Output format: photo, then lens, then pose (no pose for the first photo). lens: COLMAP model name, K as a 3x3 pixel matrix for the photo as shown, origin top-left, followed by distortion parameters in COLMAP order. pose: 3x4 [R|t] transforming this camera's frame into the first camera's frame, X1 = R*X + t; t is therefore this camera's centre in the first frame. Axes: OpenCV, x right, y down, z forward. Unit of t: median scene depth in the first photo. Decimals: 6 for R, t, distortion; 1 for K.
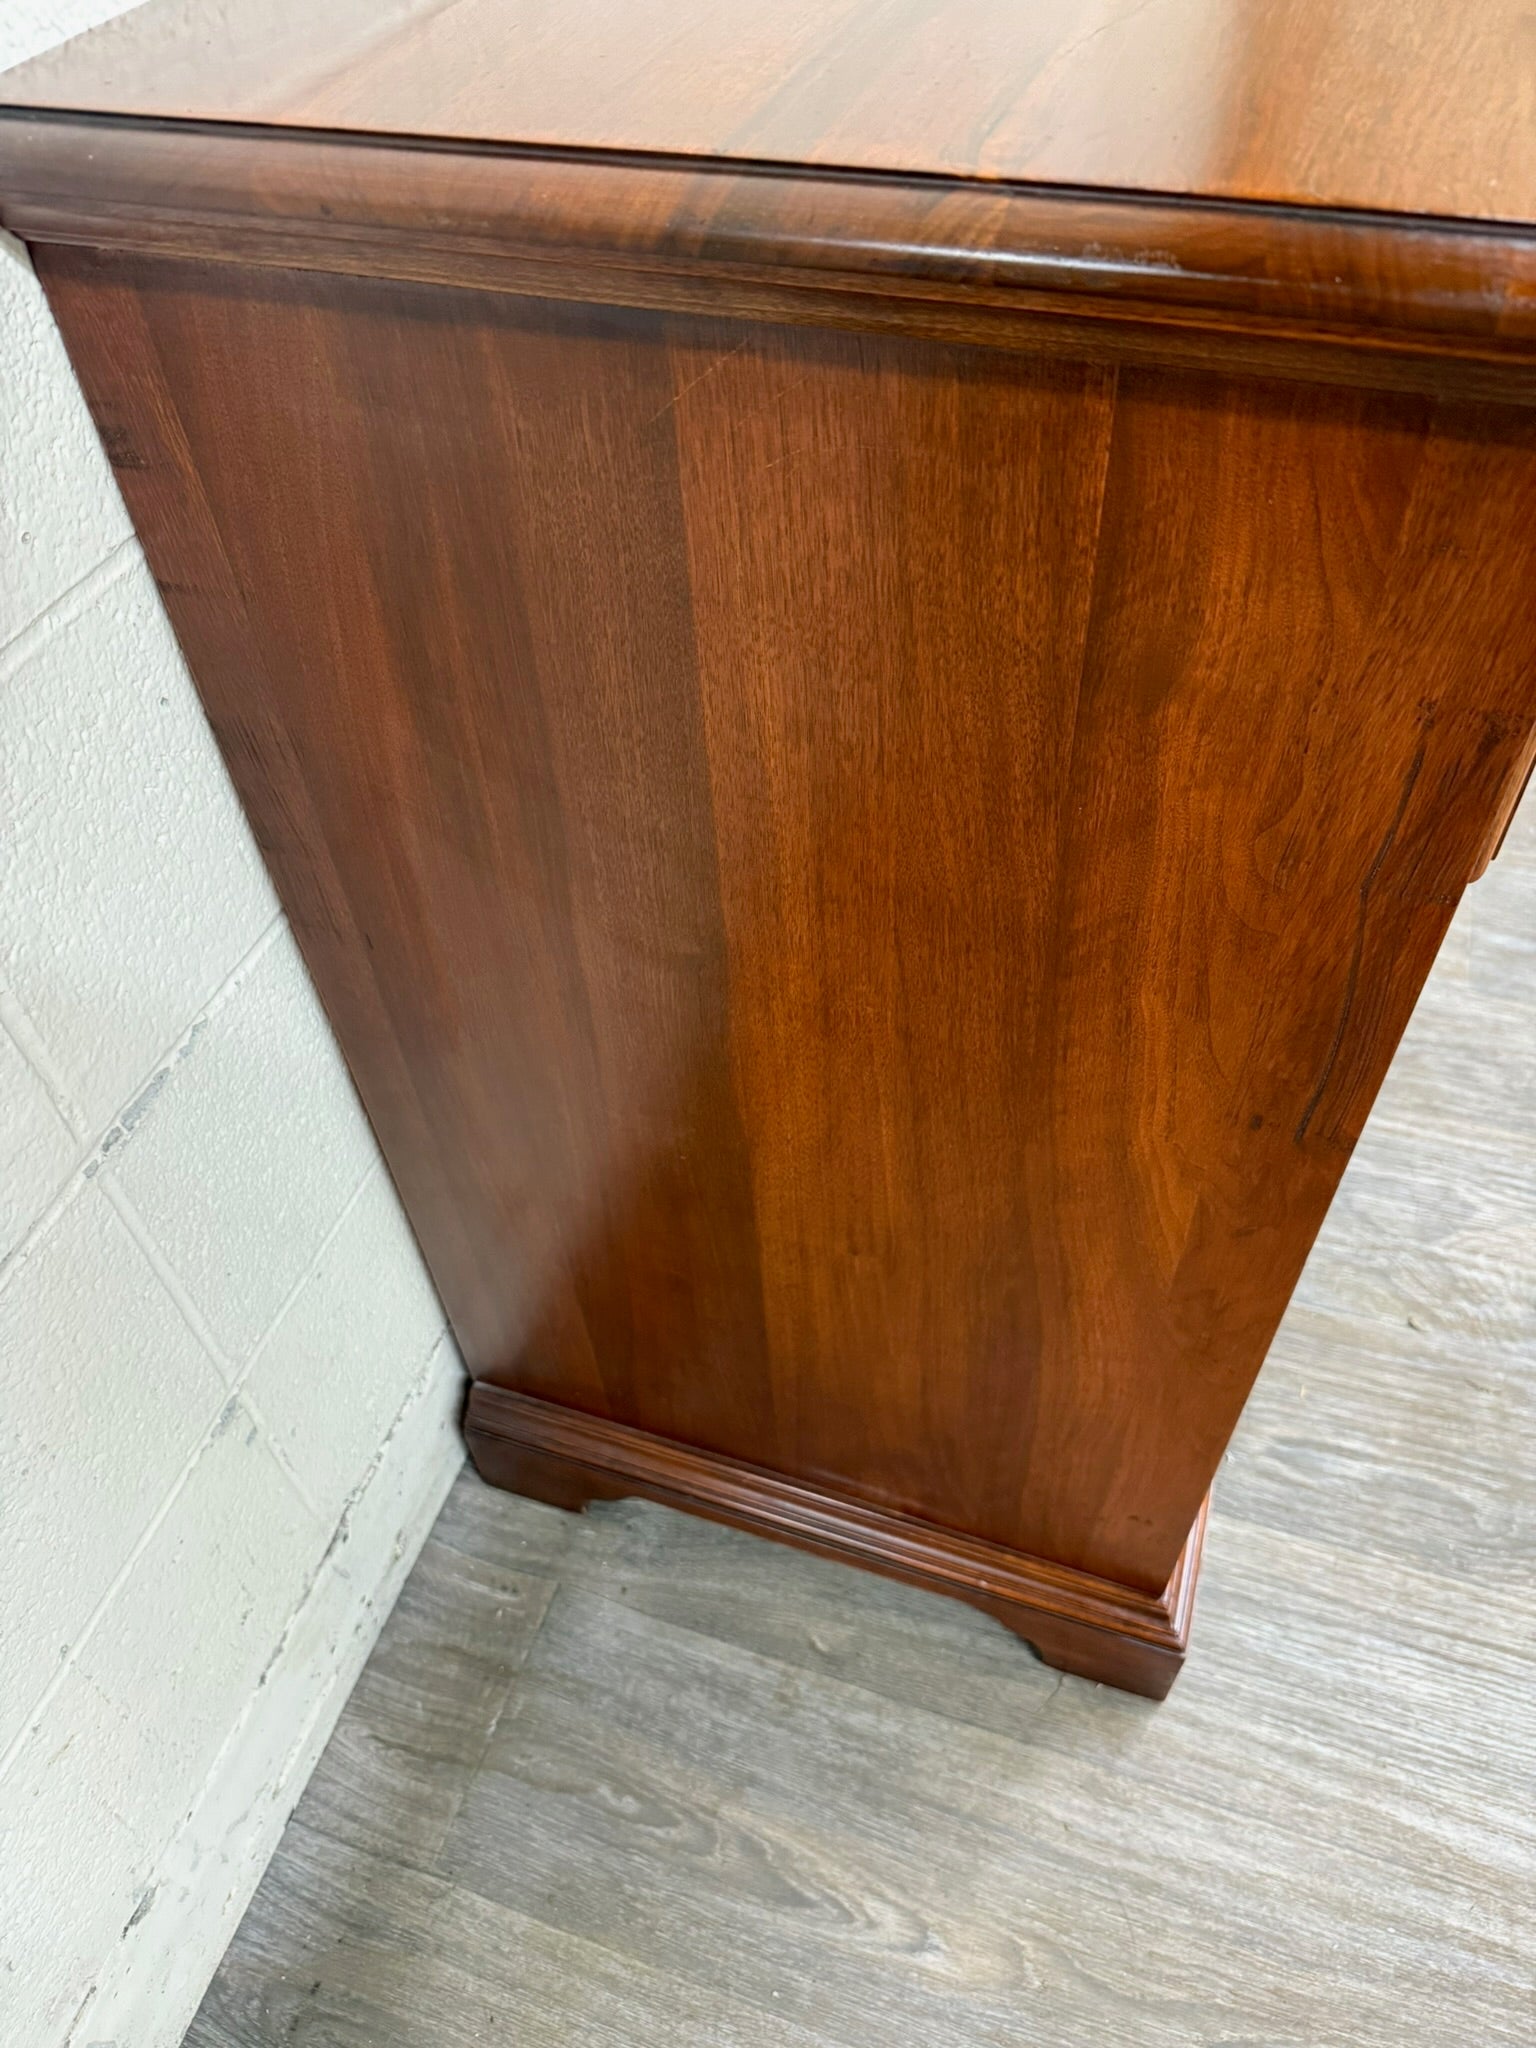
lens RADIAL K [[1490.5, 0, 756.2], [0, 1490.5, 1019.9], [0, 0, 1]] dist [-0.026196, 0.006934]
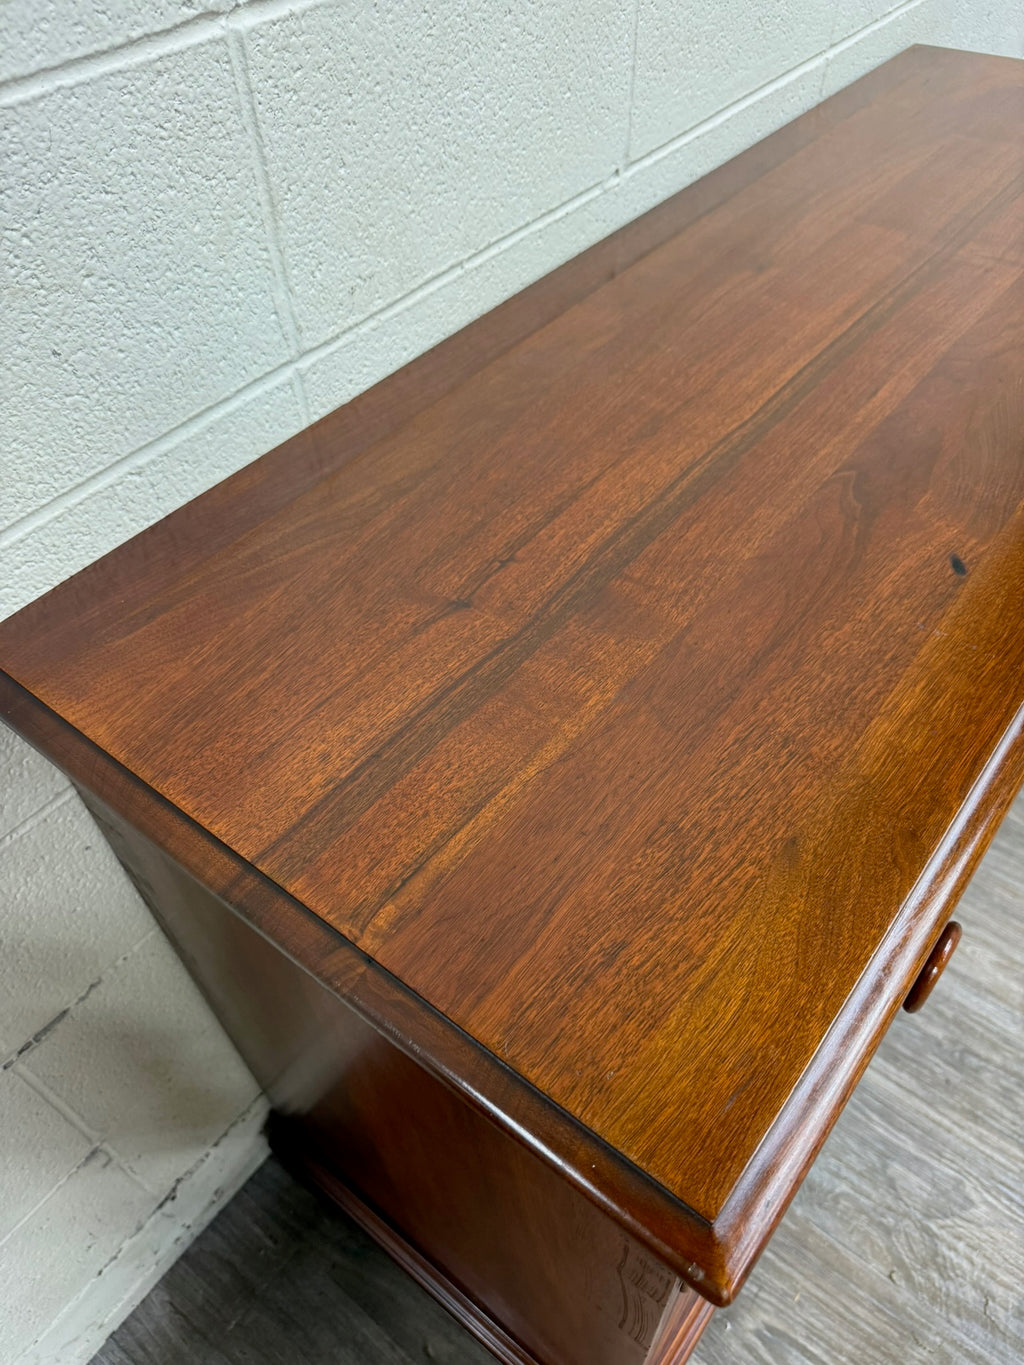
lens RADIAL K [[993.4, 0, 504.2], [0, 993.4, 677.2], [0, 0, 1]] dist [-0.026196, 0.006934]
pose [[0.941907, 0.248001, -0.226510, 0.185416], [-0.247687, 0.968367, 0.030275, -0.351397], [0.226853, 0.027587, 0.973538, -0.044970]]
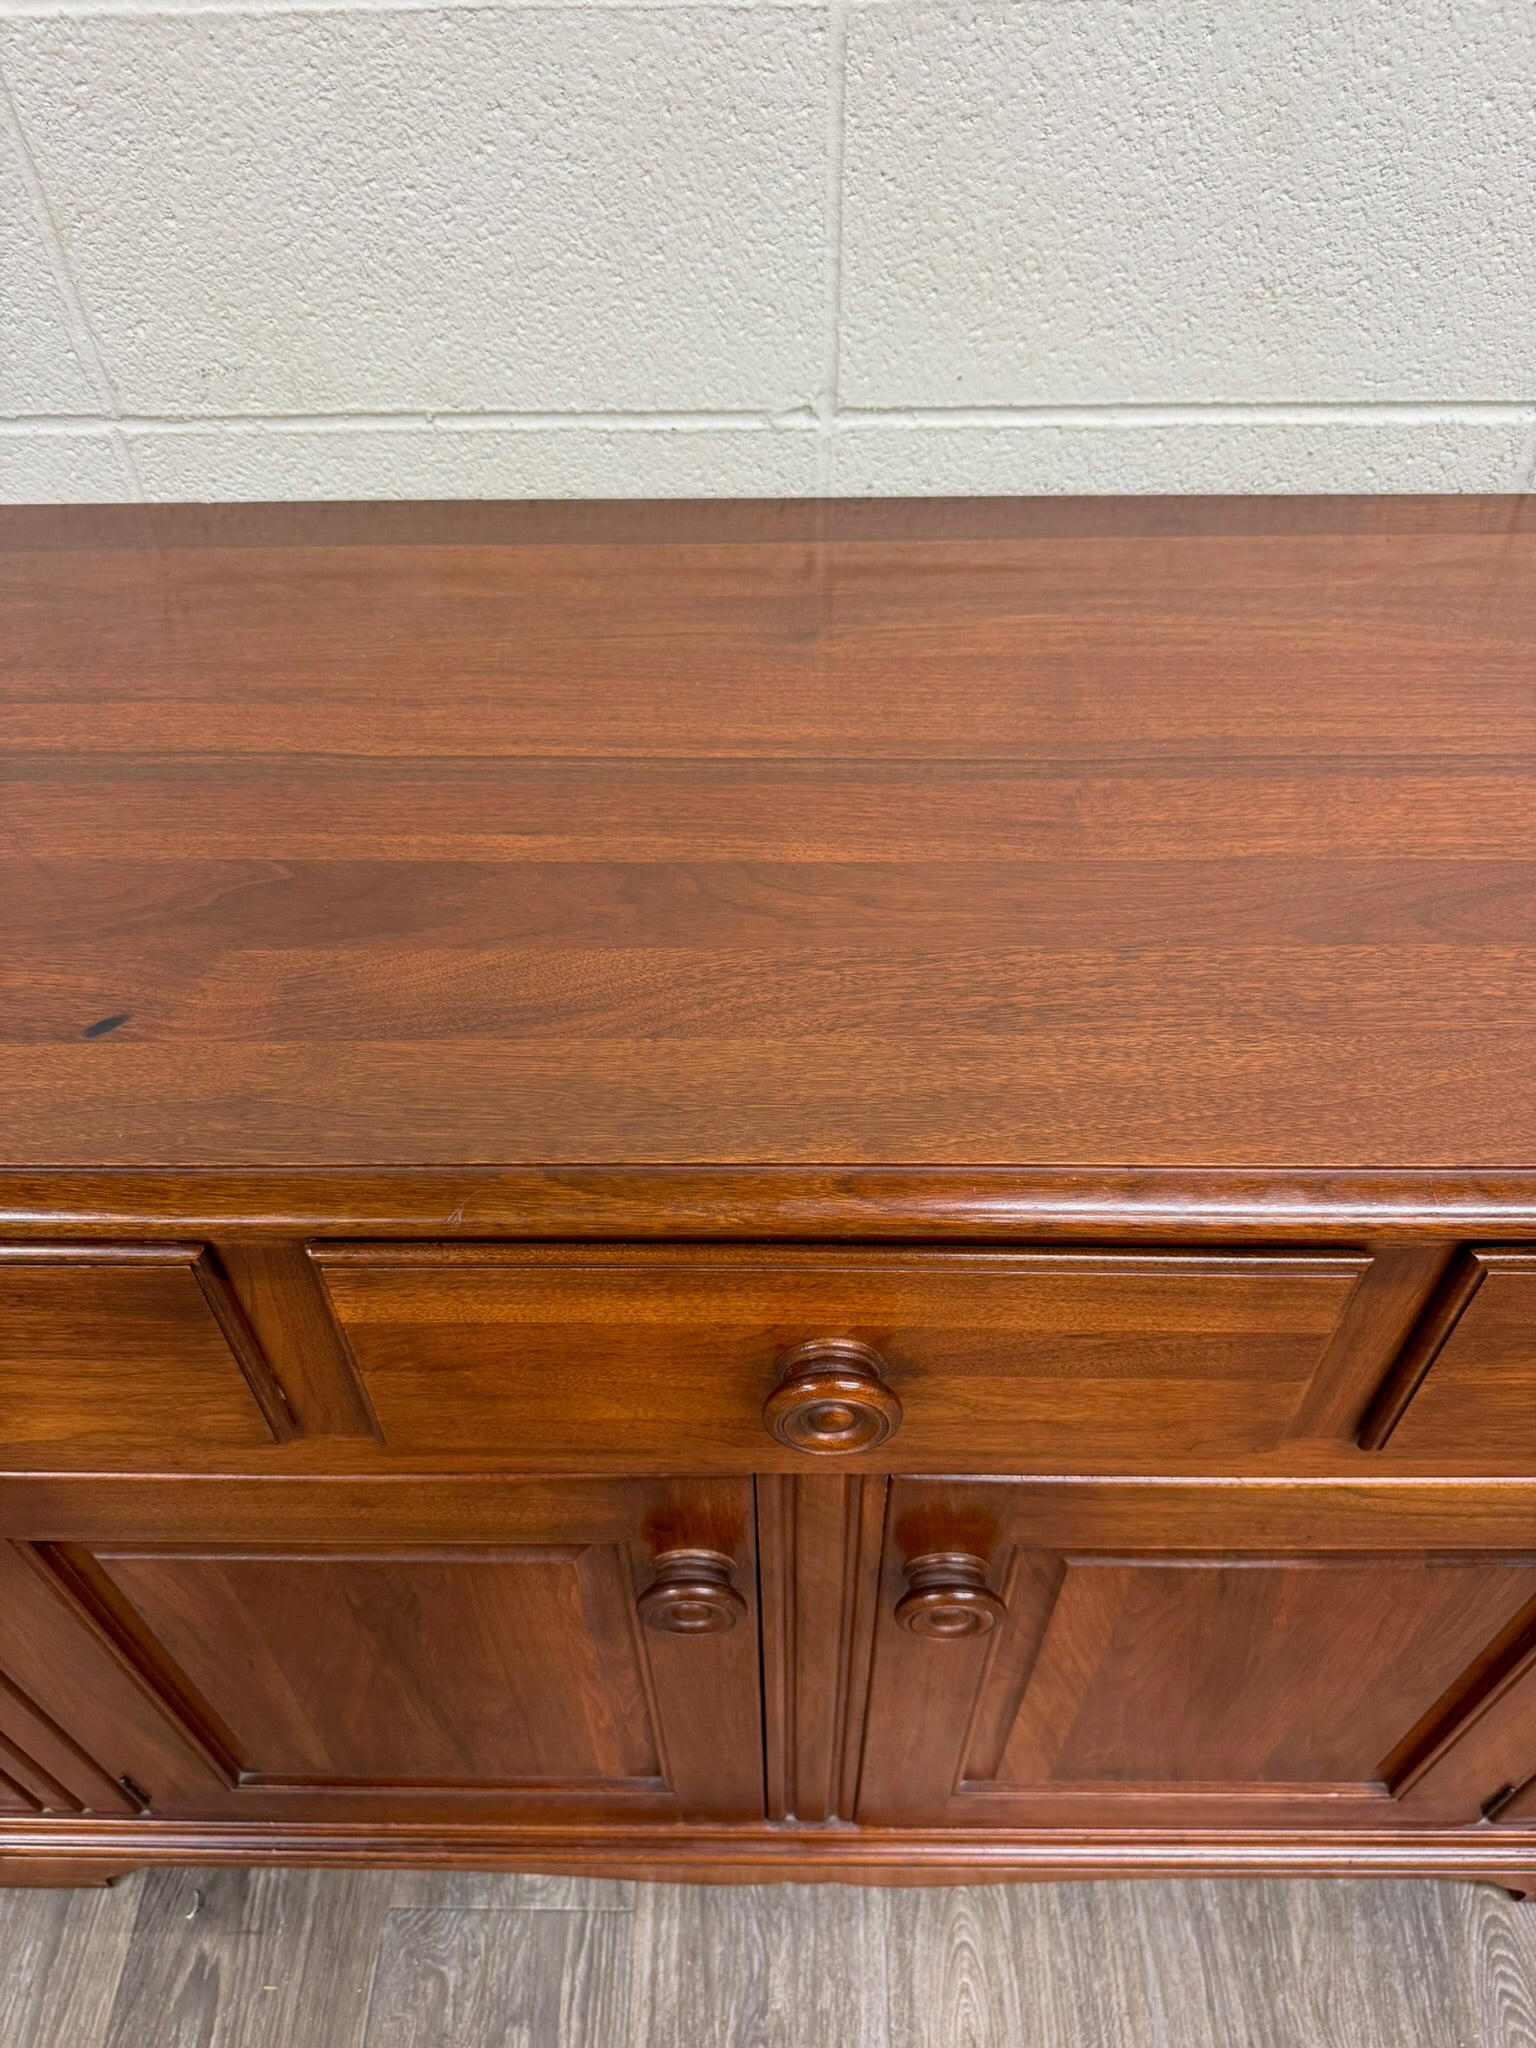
lens RADIAL K [[1490.5, 0, 757.2], [0, 1490.5, 1018.8], [0, 0, 1]] dist [-0.026196, 0.006934]
pose [[0.314082, 0.709243, -0.631132, 0.729643], [-0.705636, 0.619135, 0.344602, -0.840409], [0.635162, 0.337115, 0.694926, 0.337542]]
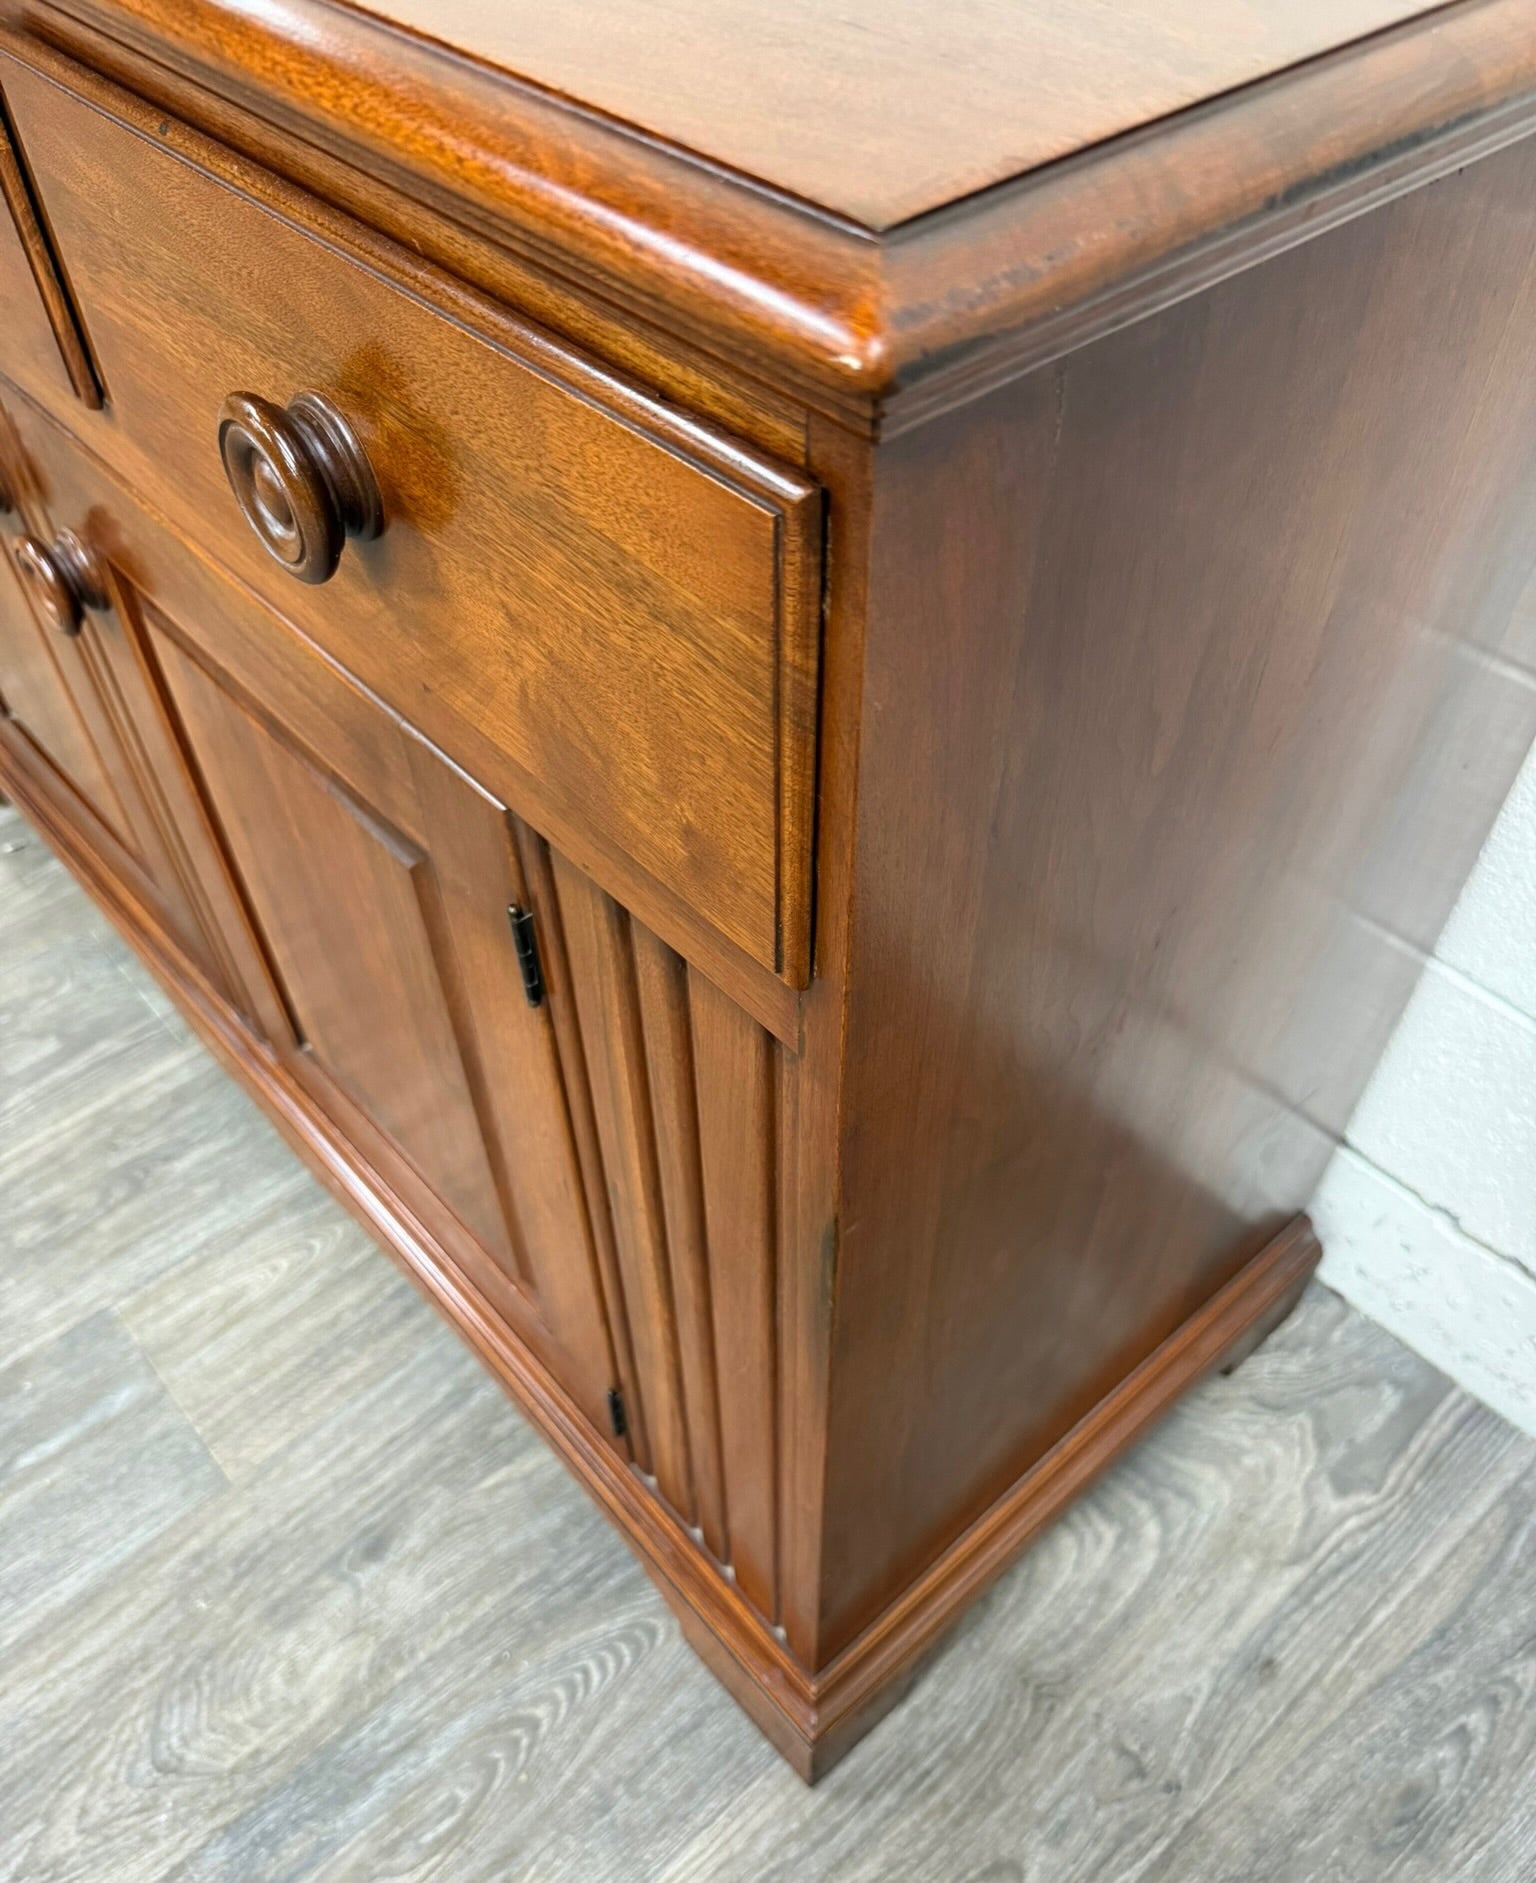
lens RADIAL K [[1486.4, 0, 758.5], [0, 1486.4, 1031.2], [0, 0, 1]] dist [-0.003114, -0.018954]
pose [[-0.493105, 0.695320, -0.522856, 0.892897], [-0.627197, 0.132362, 0.767531, -1.280850], [0.602886, 0.706407, 0.370834, 1.141538]]
